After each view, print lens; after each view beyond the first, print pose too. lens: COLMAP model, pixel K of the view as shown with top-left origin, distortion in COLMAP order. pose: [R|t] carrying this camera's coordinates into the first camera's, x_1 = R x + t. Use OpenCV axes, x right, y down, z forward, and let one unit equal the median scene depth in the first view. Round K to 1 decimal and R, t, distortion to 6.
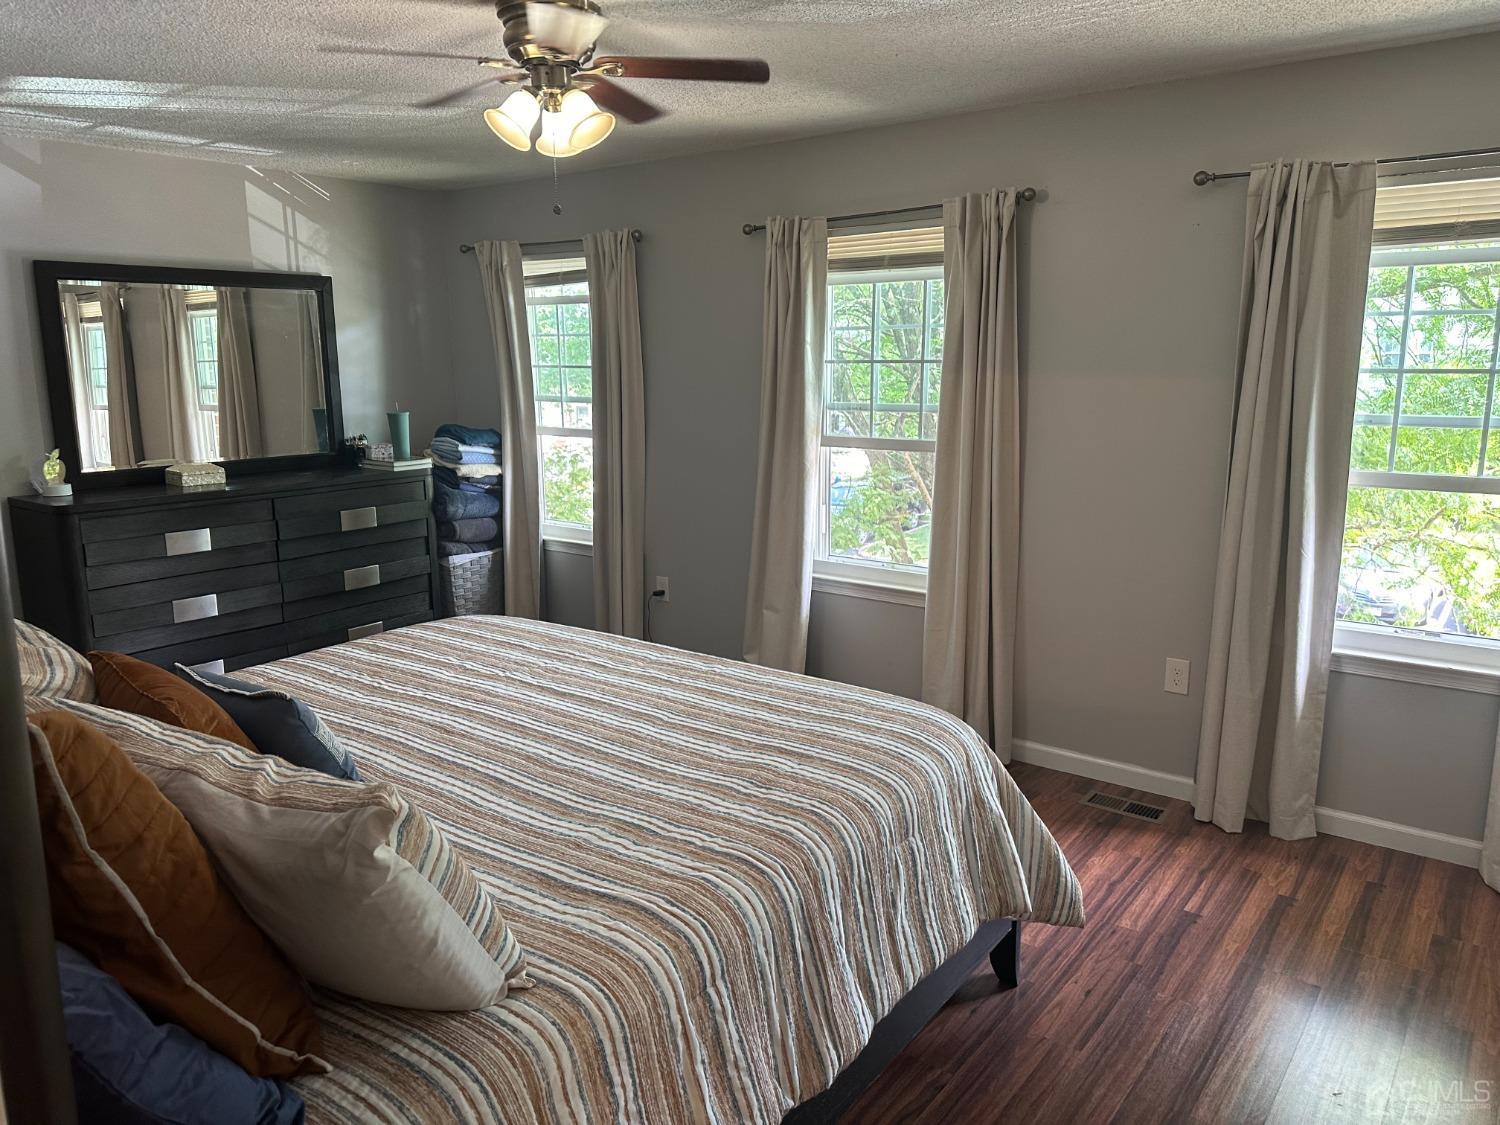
lens RADIAL K [[1063.9, 0, 747.5], [0, 1063.9, 559.3], [0, 0, 1]] dist [0.078745, -0.100136]
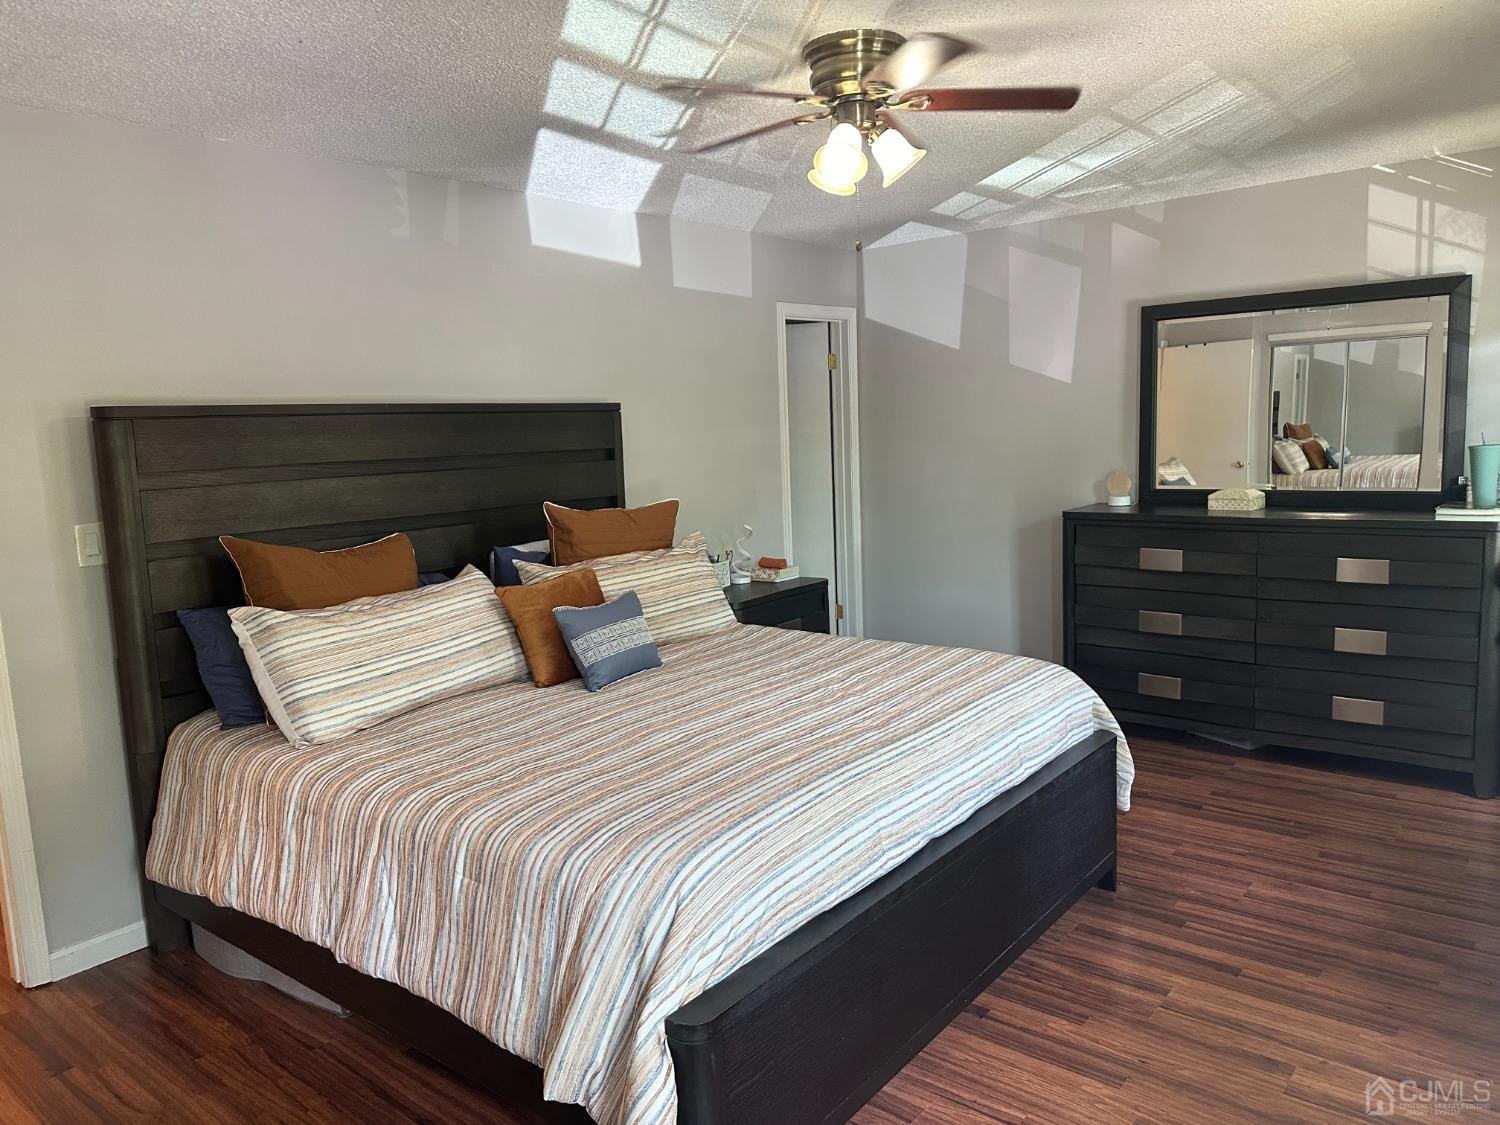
lens RADIAL K [[1058.5, 0, 750.0], [0, 1058.5, 562.5], [0, 0, 1]] dist [0.071839, -0.114335]
pose [[-0.030499, 0.134286, -0.990473, 0.461572], [-0.157685, 0.977879, 0.137434, -0.081974], [0.987018, 0.160374, -0.008649, 0.539724]]
